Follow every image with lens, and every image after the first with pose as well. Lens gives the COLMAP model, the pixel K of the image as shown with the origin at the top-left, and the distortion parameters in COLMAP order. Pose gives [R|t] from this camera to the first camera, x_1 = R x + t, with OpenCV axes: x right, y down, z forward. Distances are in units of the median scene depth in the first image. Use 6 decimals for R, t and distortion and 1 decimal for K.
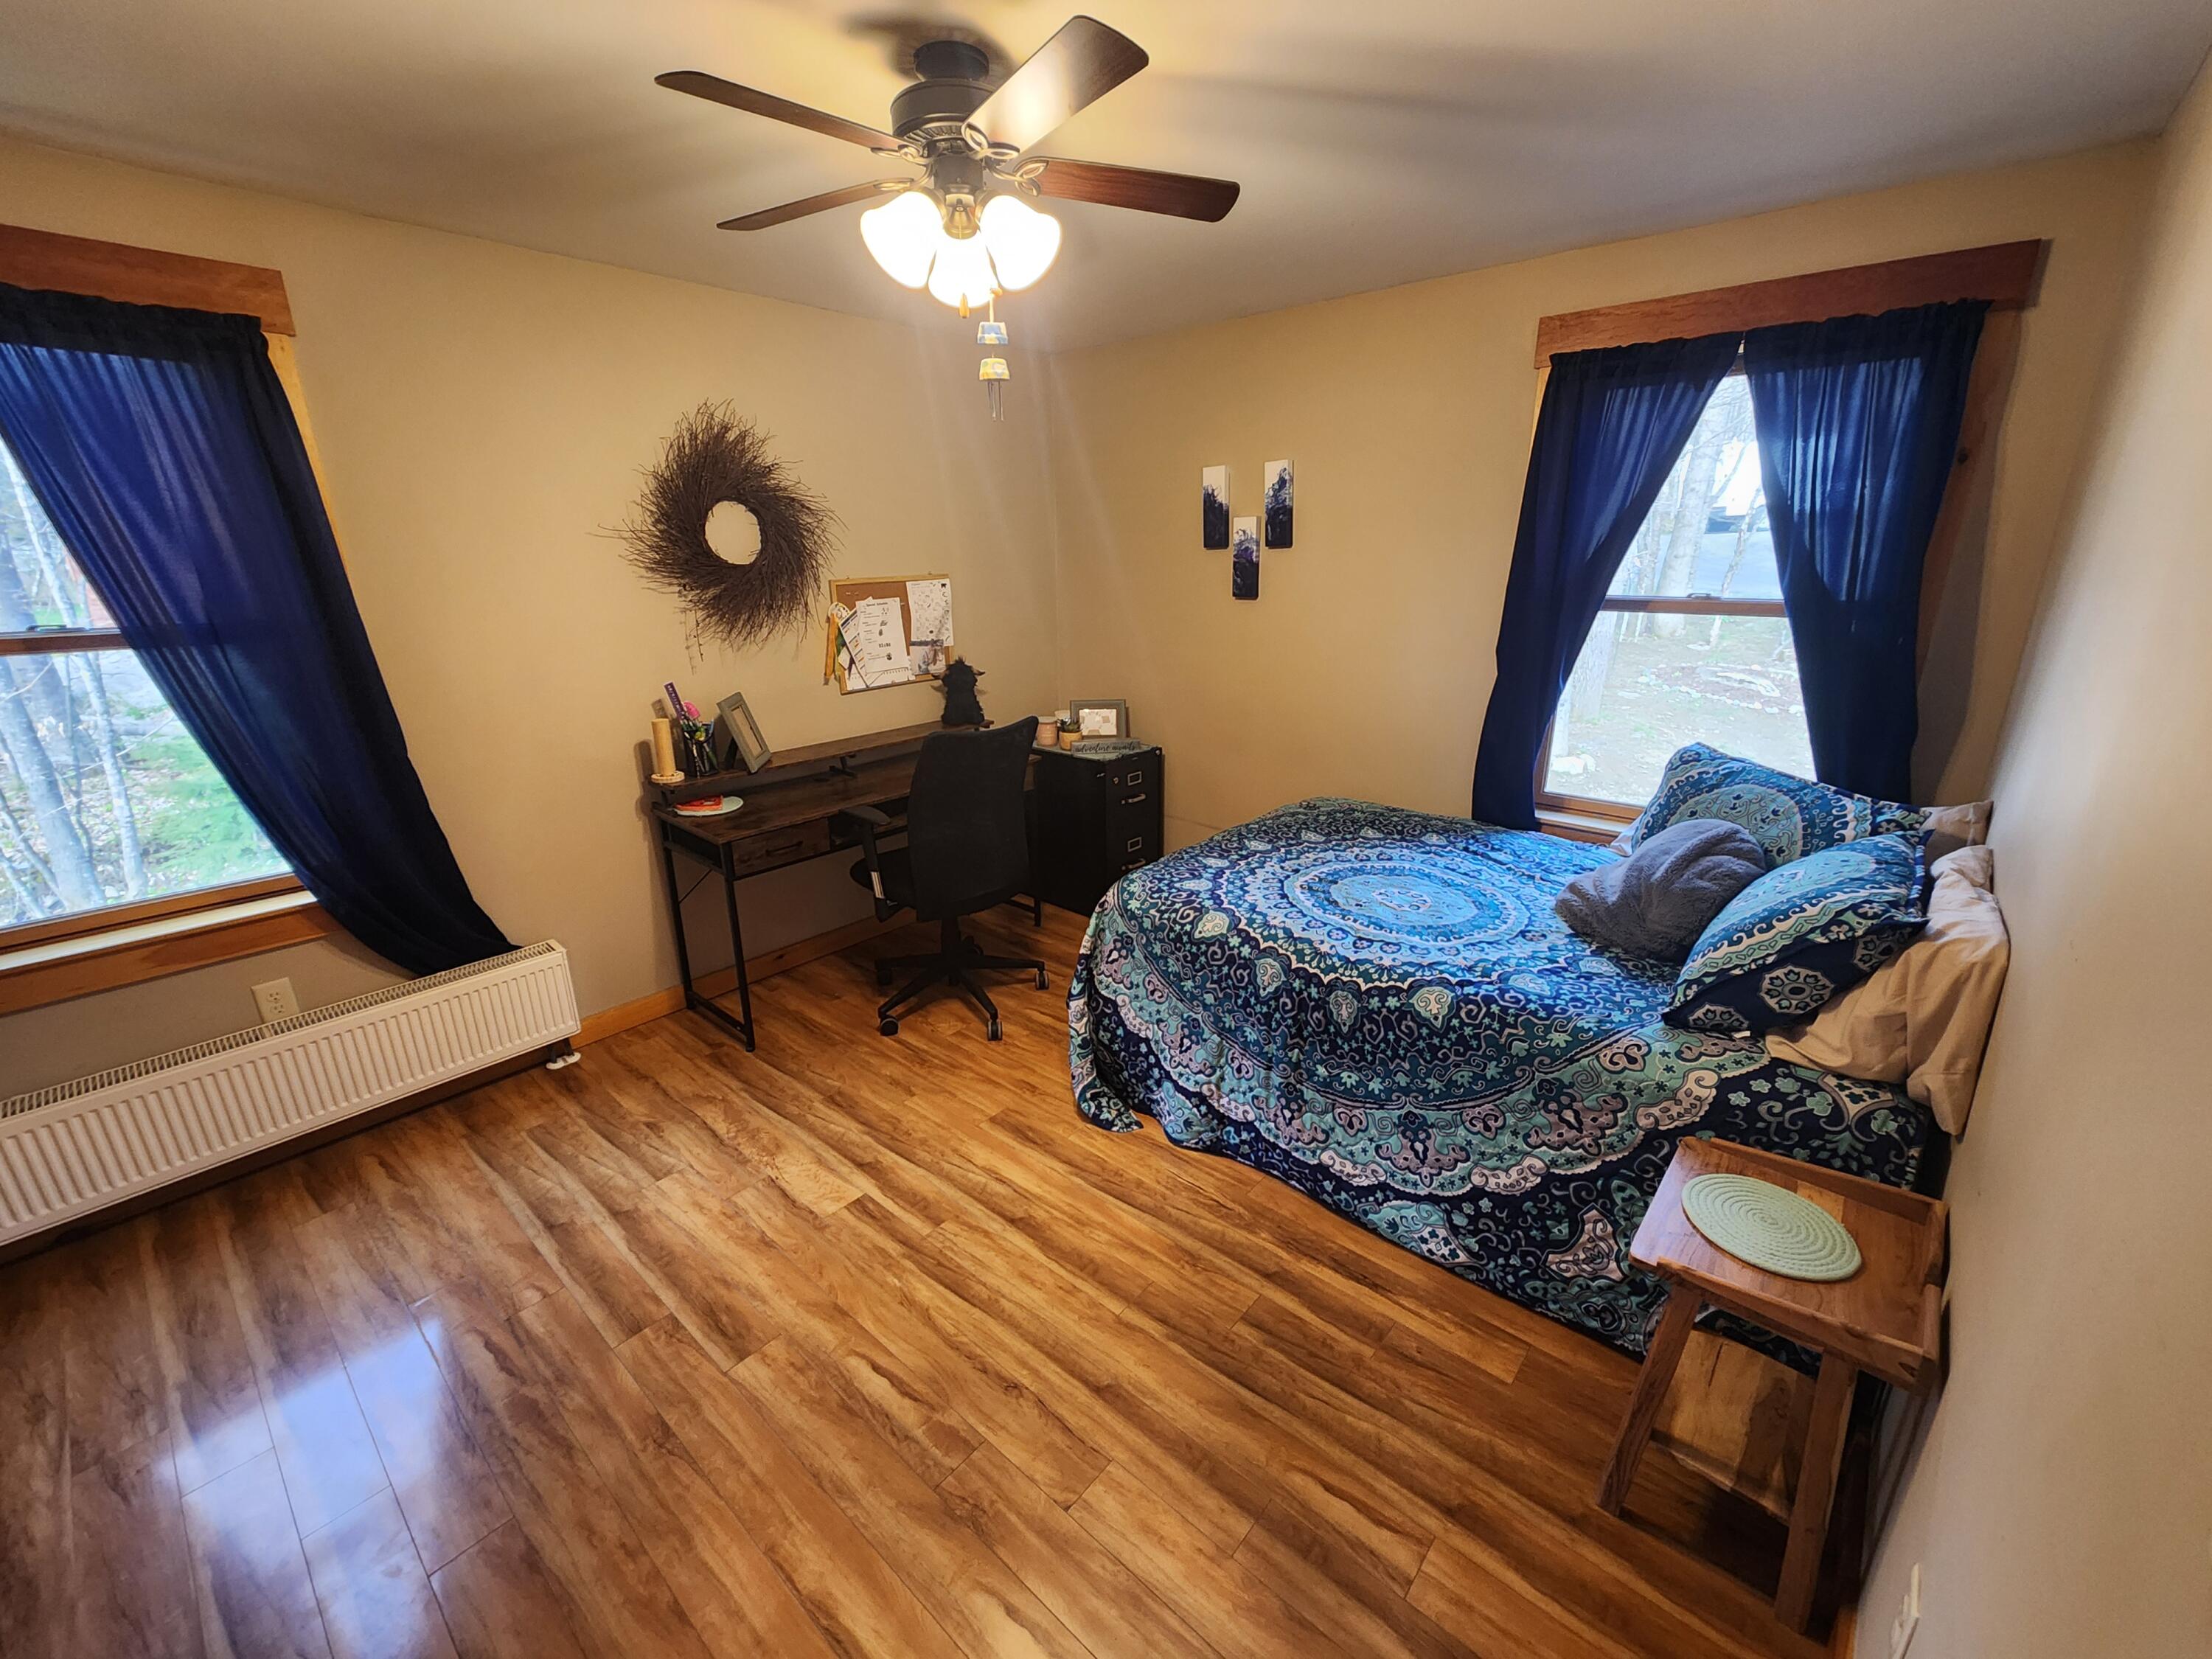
lens RADIAL K [[900.4, 0, 1098.4], [0, 900.4, 825.6], [0, 0, 1]] dist [-0.000933, 0.000091]
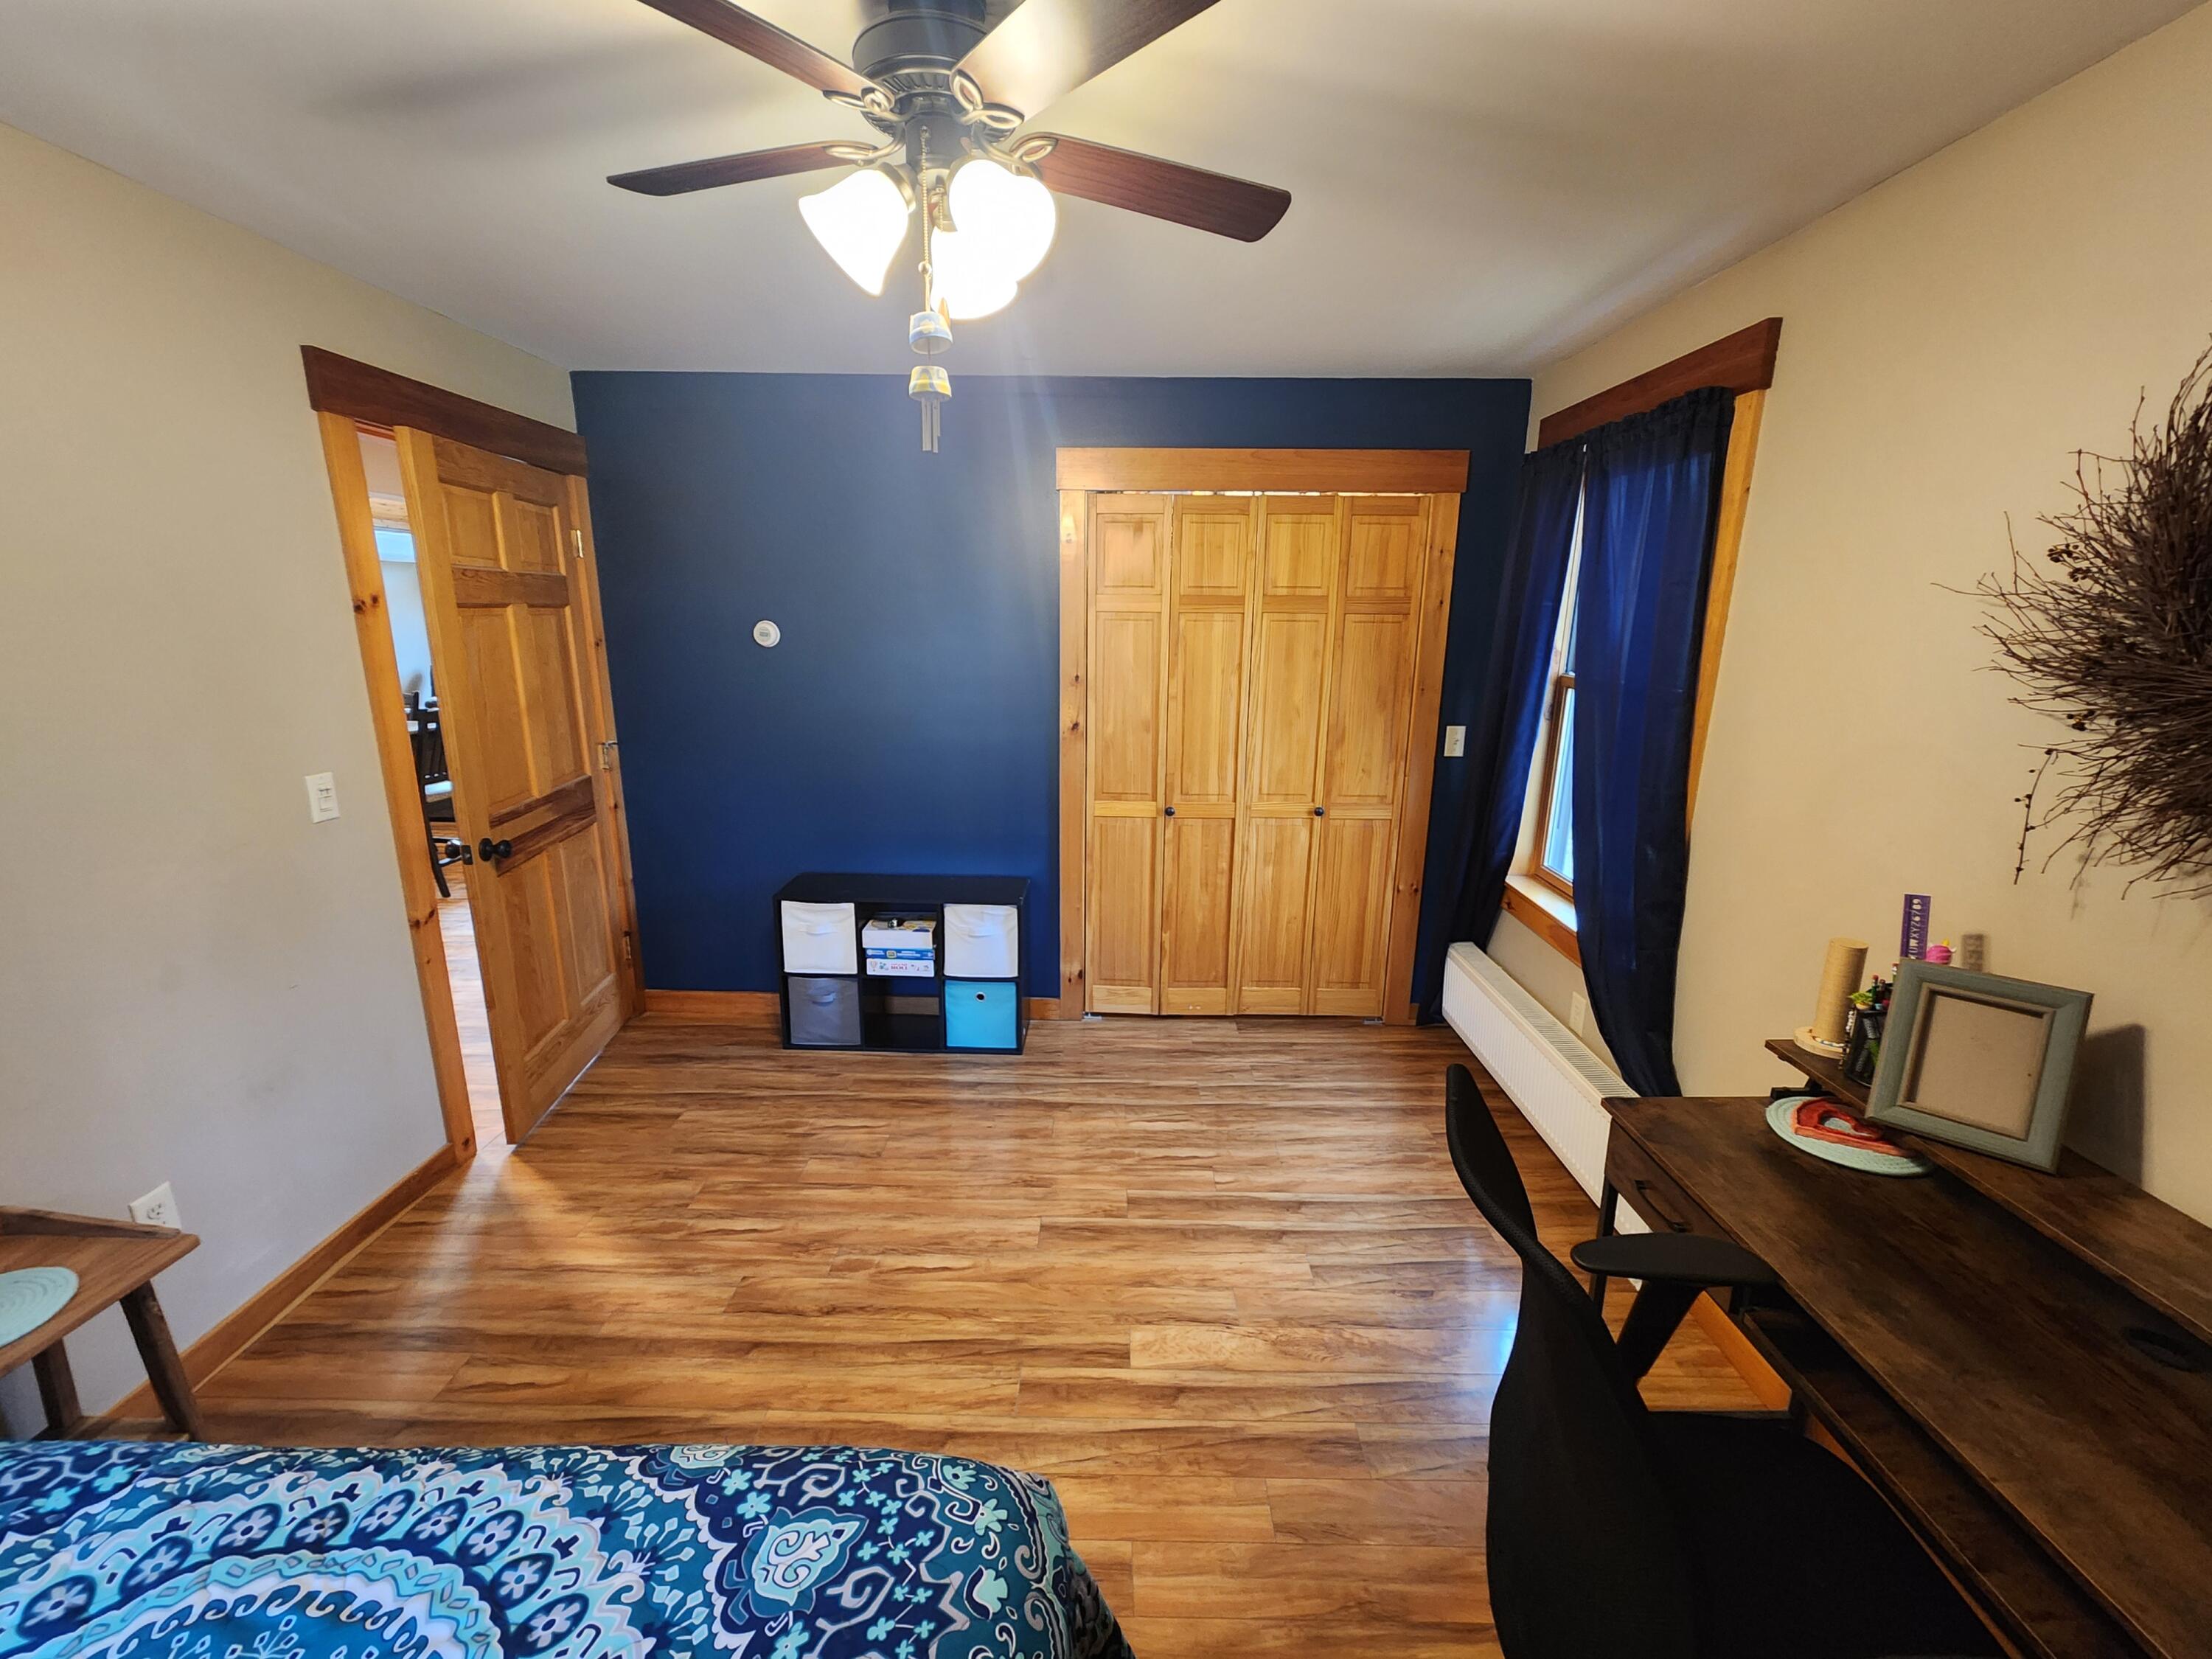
lens RADIAL K [[900.4, 0, 1102.5], [0, 900.4, 823.2], [0, 0, 1]] dist [-0.000933, 0.000091]
pose [[-0.759991, 0.146645, -0.633174, 0.234510], [-0.192843, 0.879462, 0.435153, -0.427426], [0.620666, 0.452815, -0.640104, 1.372637]]
